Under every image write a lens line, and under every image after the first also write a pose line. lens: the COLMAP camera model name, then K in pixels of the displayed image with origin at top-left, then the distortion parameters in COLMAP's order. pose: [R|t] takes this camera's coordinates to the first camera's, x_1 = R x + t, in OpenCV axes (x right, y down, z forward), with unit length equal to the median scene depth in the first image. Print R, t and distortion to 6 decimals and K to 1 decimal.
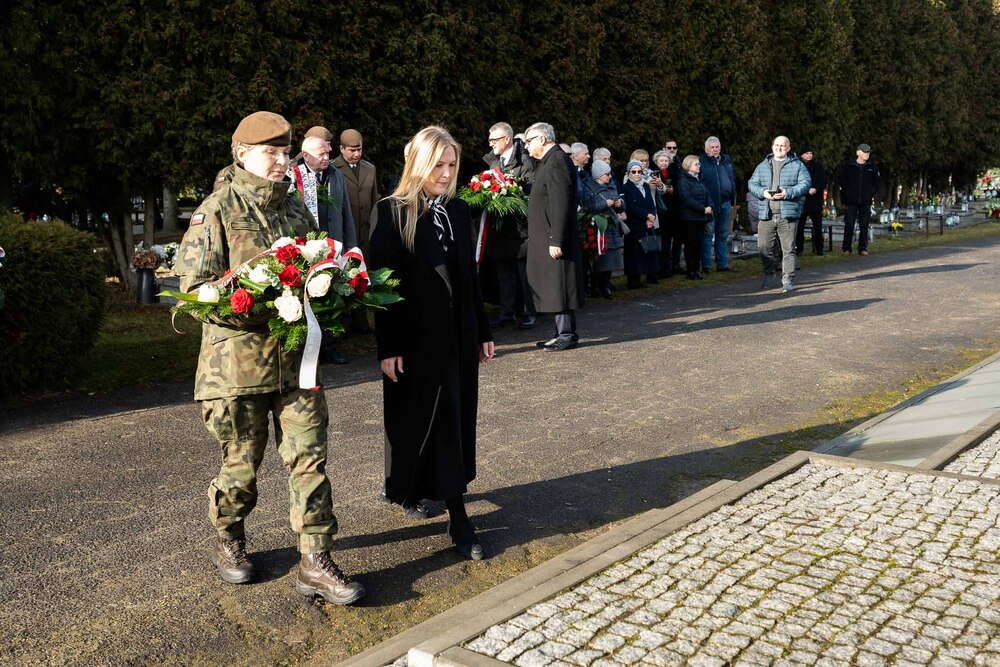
lens RADIAL K [[1169.4, 0, 507.7], [0, 1169.4, 276.4], [0, 0, 1]] dist [-0.007991, 0.017575]
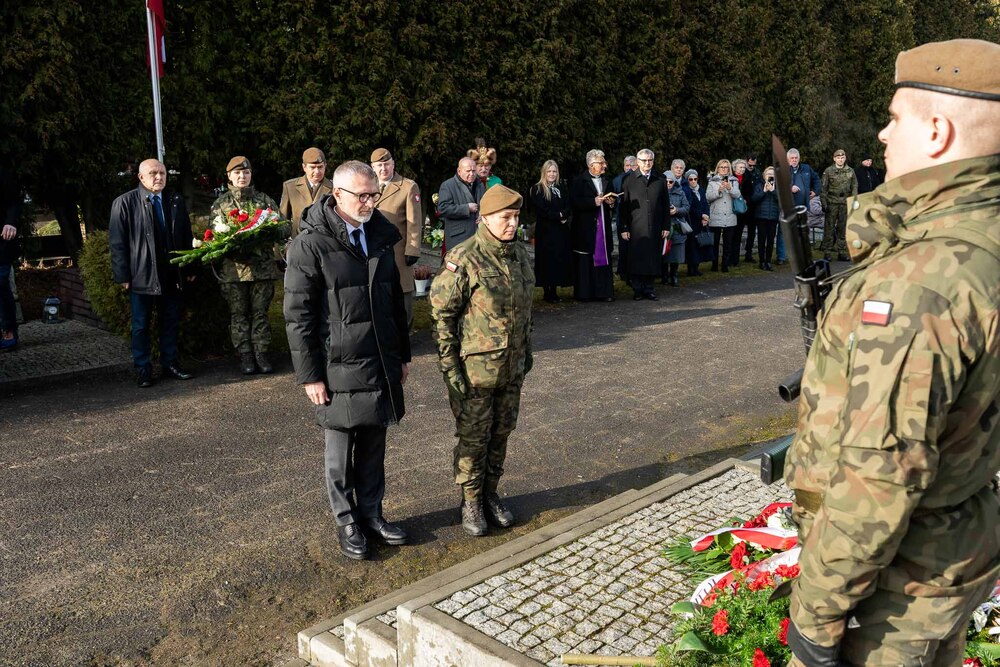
lens RADIAL K [[992.6, 0, 585.3], [0, 992.6, 326.5], [0, 0, 1]] dist [-0.001984, 0.004848]
pose [[0.998243, 0.046244, -0.037035, 0.037764], [-0.042518, 0.994495, 0.095765, -0.034827], [0.041260, -0.094022, 0.994715, -0.047157]]
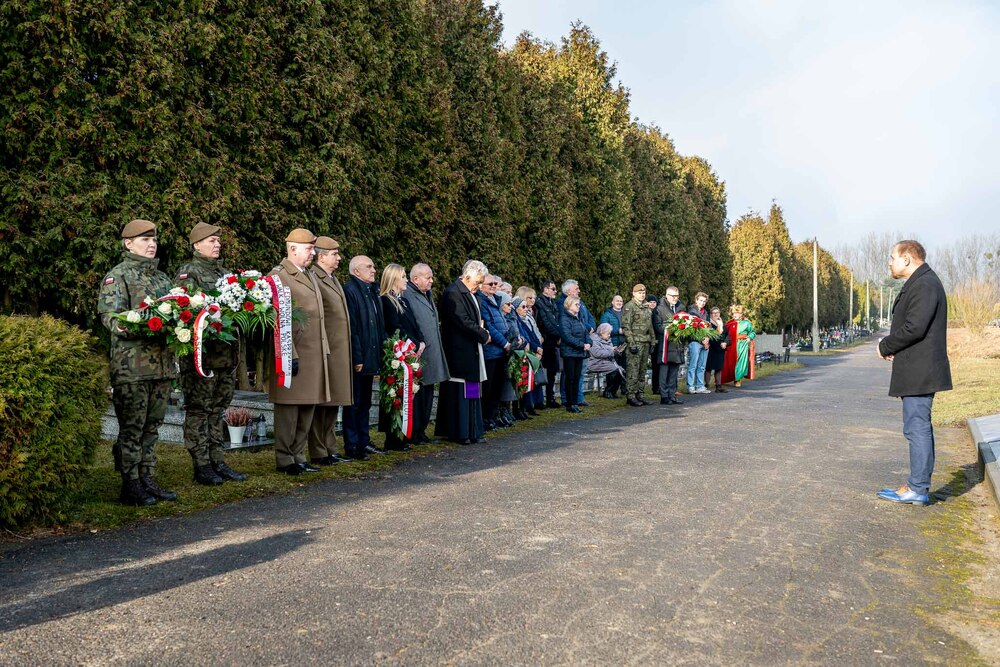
lens RADIAL K [[1028.5, 0, 501.6], [0, 1028.5, 352.8], [0, 0, 1]] dist [0.002789, 0.007401]
pose [[0.967706, 0.025669, 0.250773, -0.161545], [-0.009068, 0.997703, -0.067132, 0.014076], [-0.251920, 0.062690, 0.965715, 0.144223]]
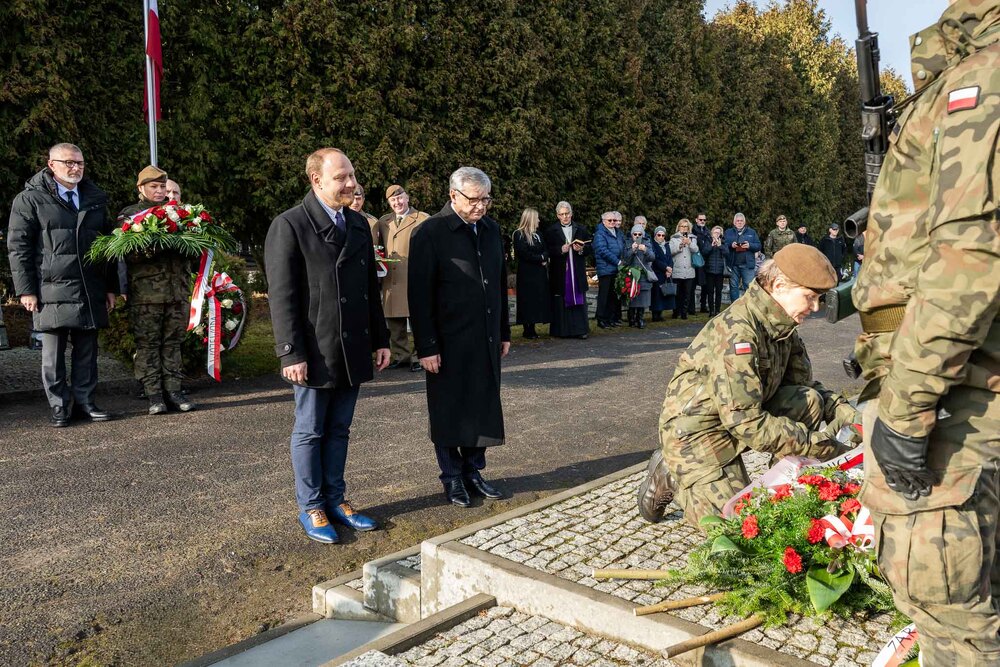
lens RADIAL K [[893.5, 0, 651.4], [0, 893.5, 334.1], [0, 0, 1]] dist [-0.000899, -0.001493]
pose [[0.995878, 0.047011, 0.077570, 0.022274], [-0.049012, 0.998507, 0.024096, 0.000736], [-0.076322, -0.027798, 0.996696, -0.036720]]
